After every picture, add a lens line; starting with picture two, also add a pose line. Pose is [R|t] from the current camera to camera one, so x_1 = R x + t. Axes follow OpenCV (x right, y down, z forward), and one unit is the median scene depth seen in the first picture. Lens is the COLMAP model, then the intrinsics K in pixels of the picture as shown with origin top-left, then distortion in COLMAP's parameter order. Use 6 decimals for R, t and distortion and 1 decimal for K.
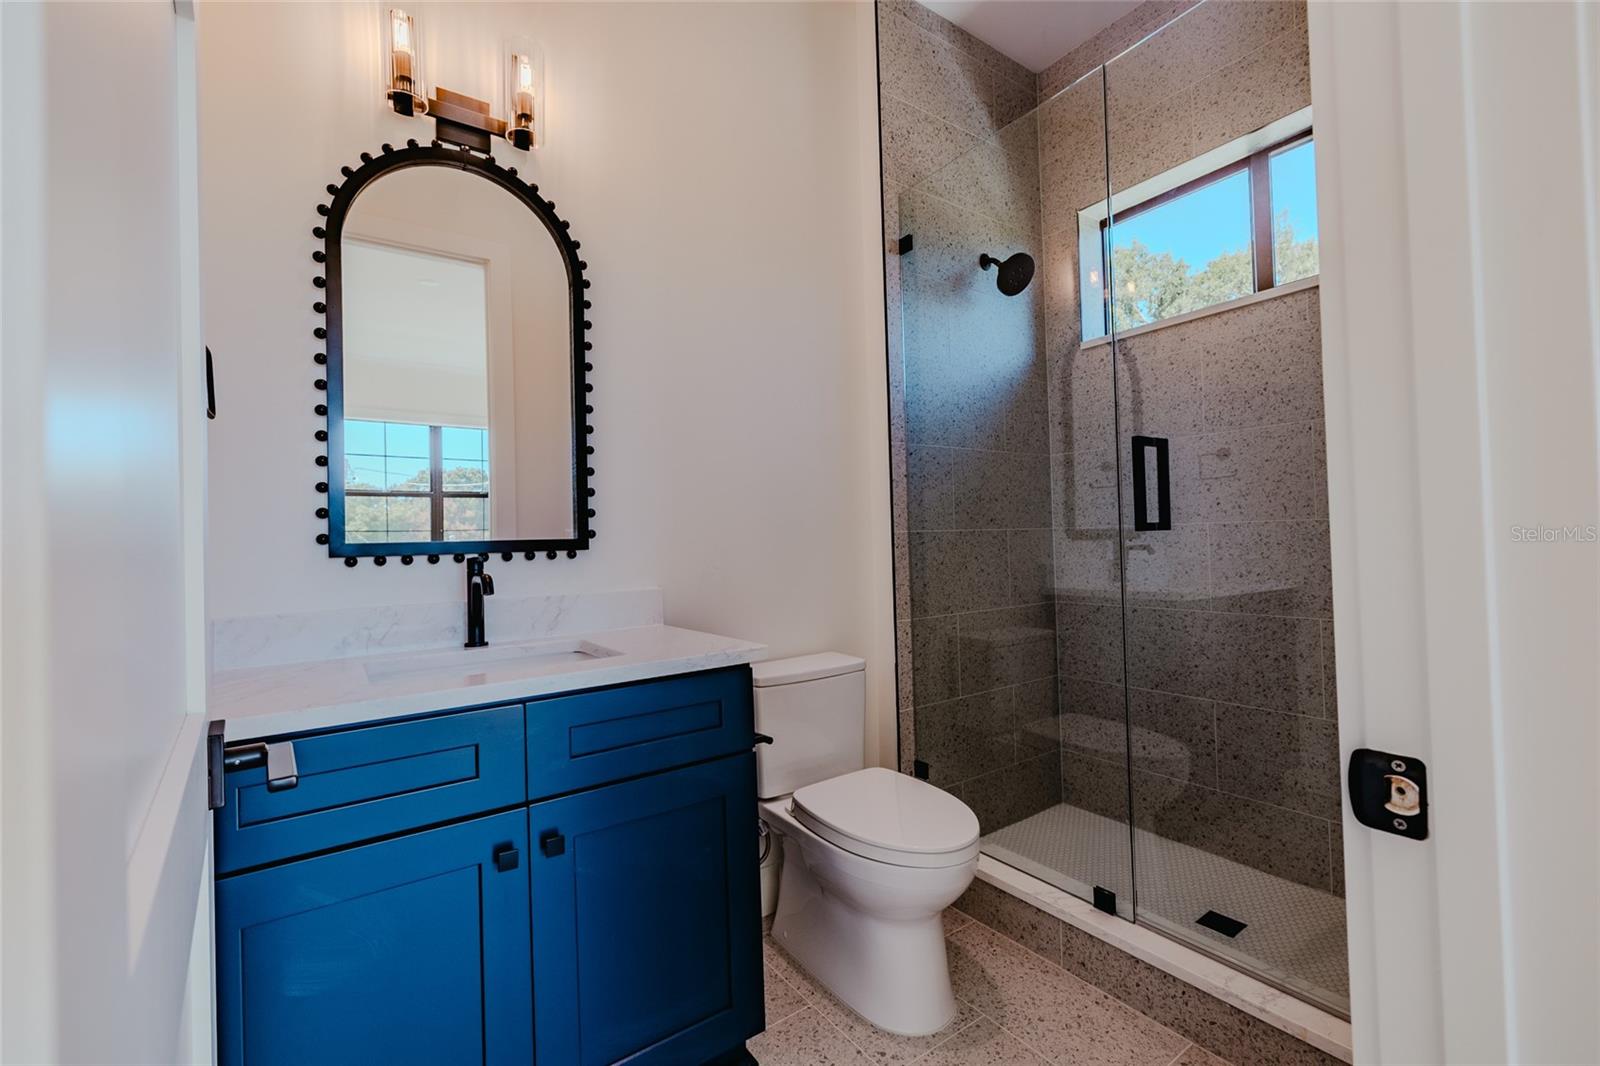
lens RADIAL K [[667.9, 0, 802.9], [0, 667.9, 529.9], [0, 0, 1]] dist [0.001227, -0.000076]
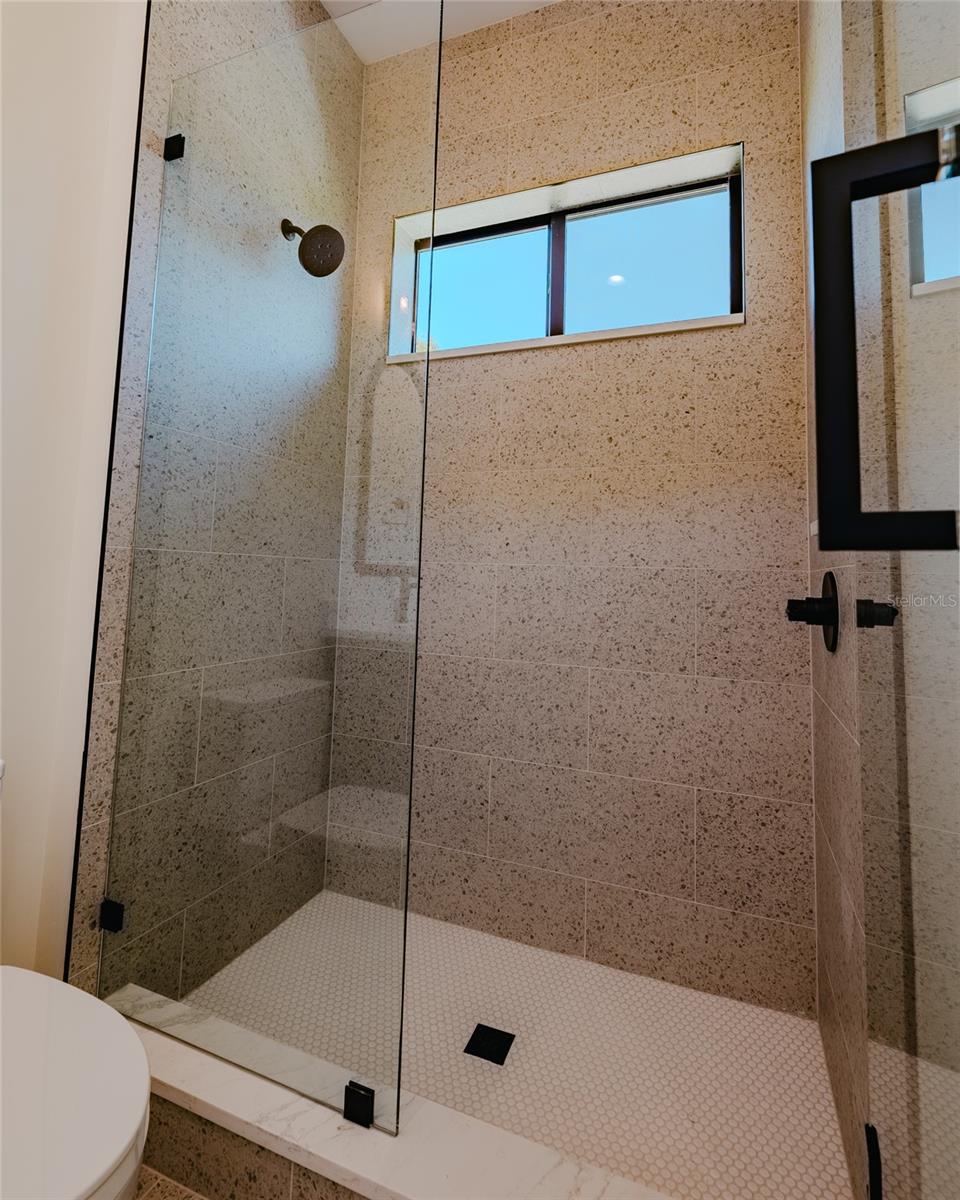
lens RADIAL K [[607.3, 0, 478.8], [0, 607.3, 516.3], [0, 0, 1]] dist [-0.001072, 0.000549]
pose [[0.839720, 0.105317, 0.532709, 0.116955], [-0.062730, 0.993258, -0.097486, 0.007967], [-0.539385, 0.048444, 0.840665, 0.280399]]
